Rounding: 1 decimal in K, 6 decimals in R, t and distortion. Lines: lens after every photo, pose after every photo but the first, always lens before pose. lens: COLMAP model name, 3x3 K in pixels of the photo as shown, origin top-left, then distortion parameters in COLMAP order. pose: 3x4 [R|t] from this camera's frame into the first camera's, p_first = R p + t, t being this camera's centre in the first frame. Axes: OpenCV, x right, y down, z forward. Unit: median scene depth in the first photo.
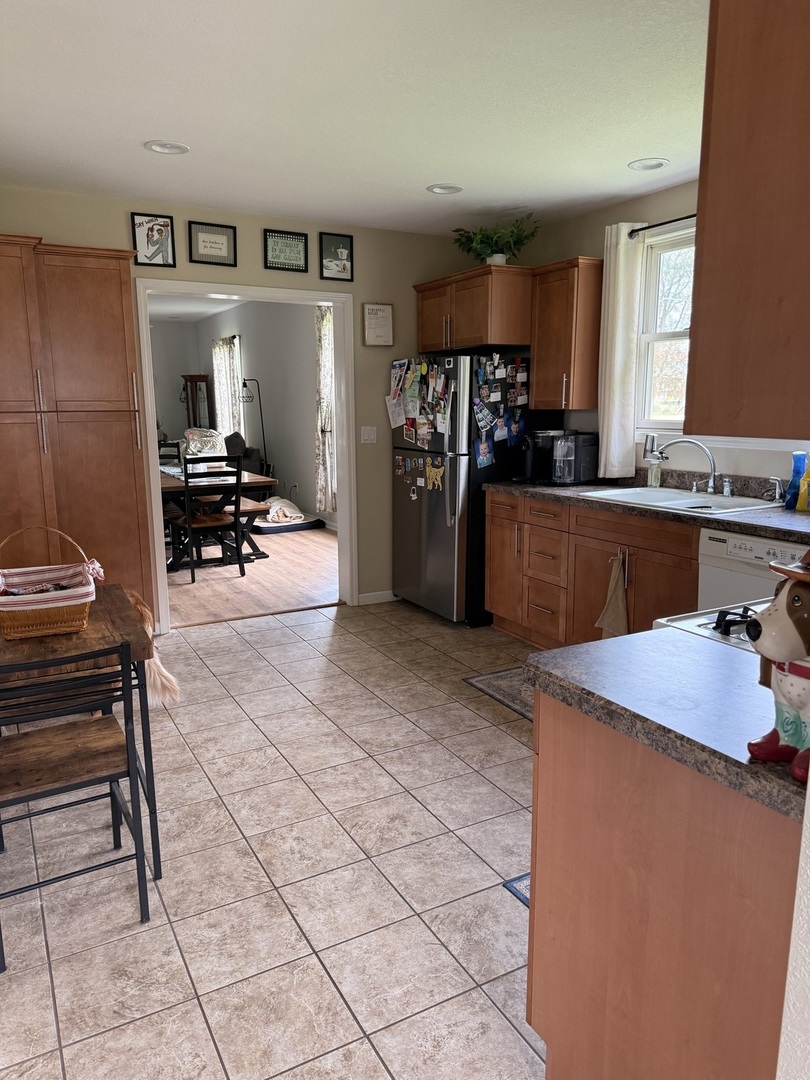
lens RADIAL K [[760.7, 0, 403.5], [0, 760.7, 546.9], [0, 0, 1]] dist [0.060061, -0.073483]
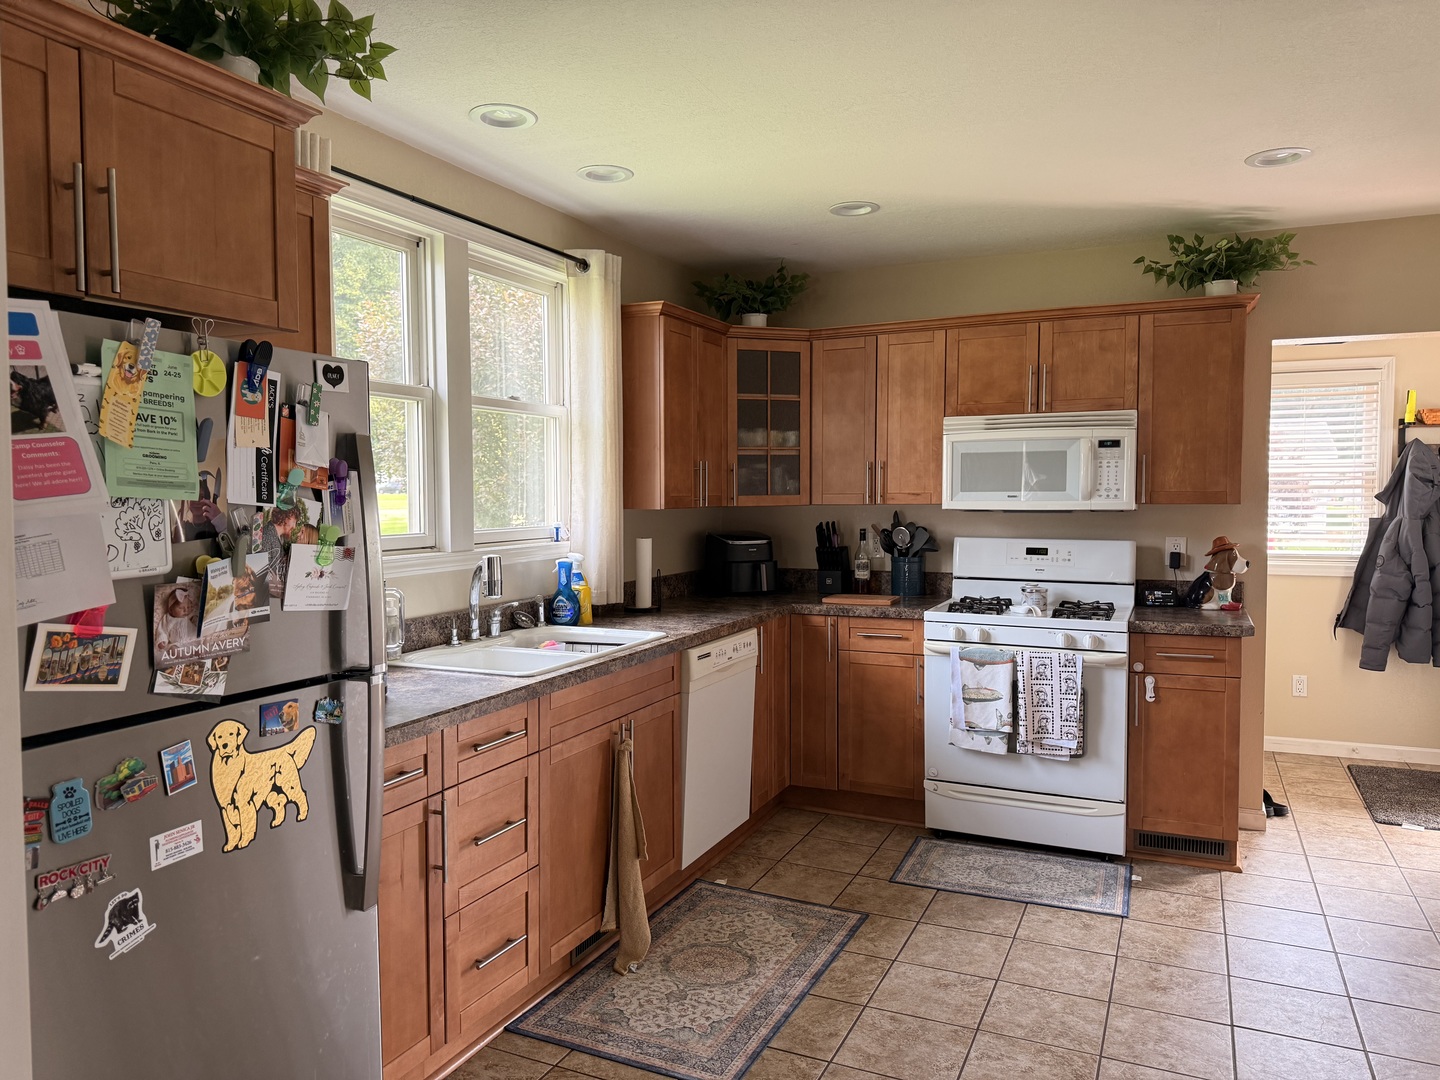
lens RADIAL K [[1014.2, 0, 721.3], [0, 1014.2, 534.5], [0, 0, 1]] dist [0.060061, -0.073483]
pose [[-0.602868, -0.023612, 0.797492, -0.370077], [0.159987, 0.975682, 0.149831, -0.226257], [-0.781636, 0.217916, -0.584430, 1.182261]]
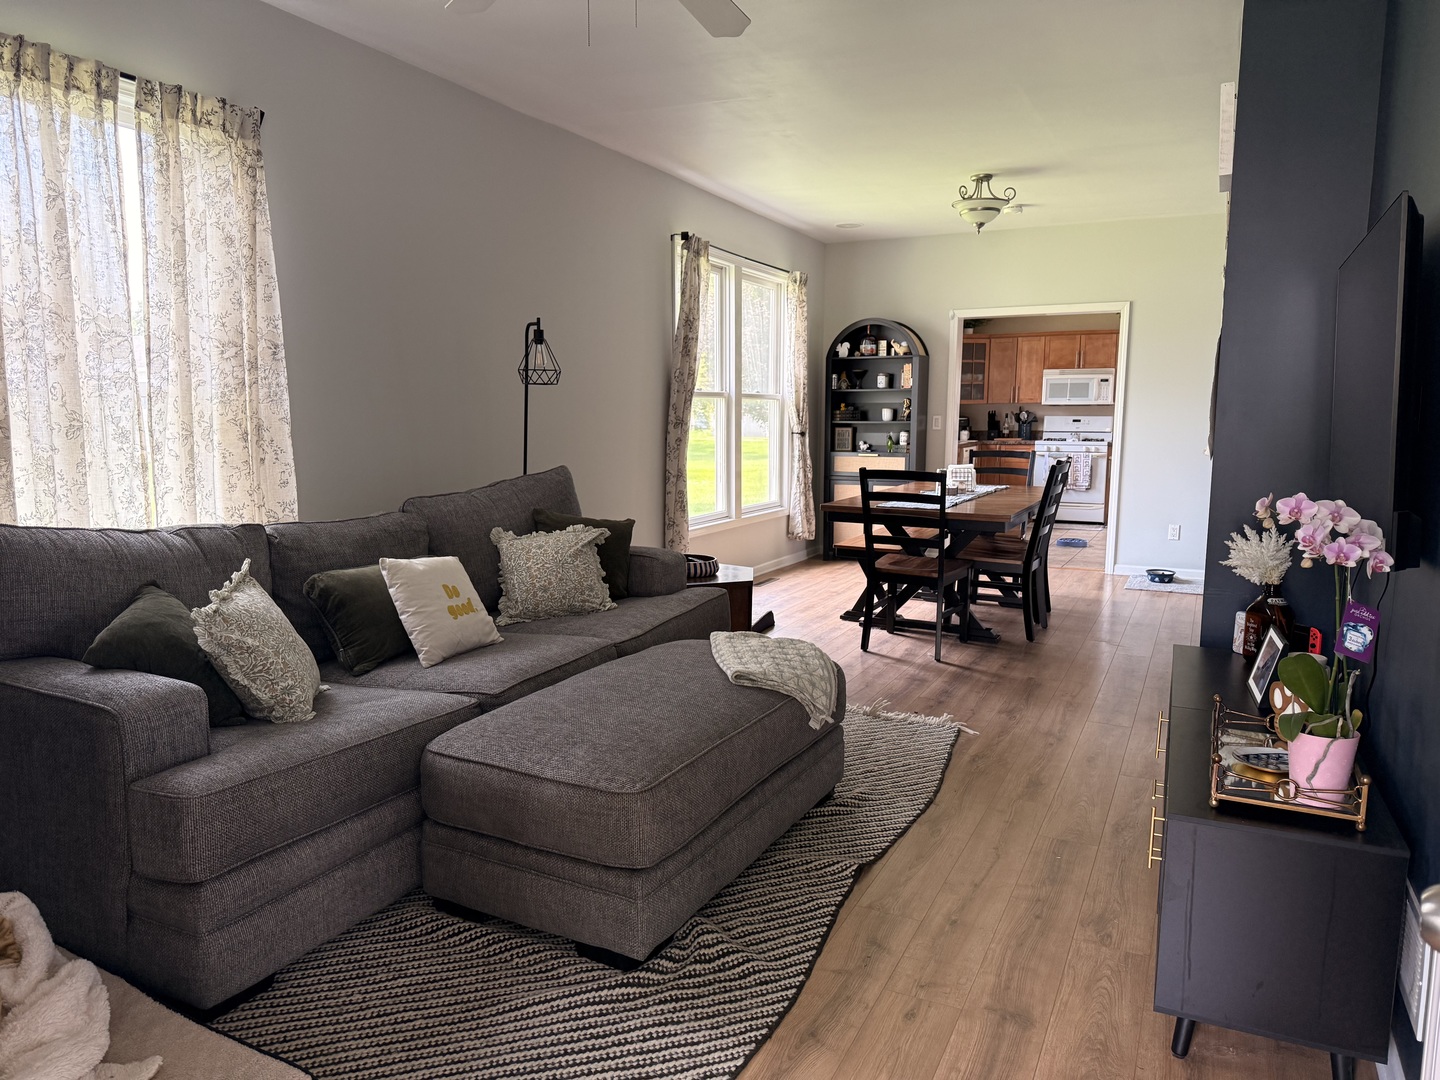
lens RADIAL K [[1014.2, 0, 711.4], [0, 1014.2, 548.0], [0, 0, 1]] dist [0.060061, -0.073483]
pose [[-0.574943, -0.097837, 0.812323, -1.450450], [0.161167, 0.959831, 0.229672, -0.466984], [-0.802163, 0.262968, -0.536080, 2.698710]]
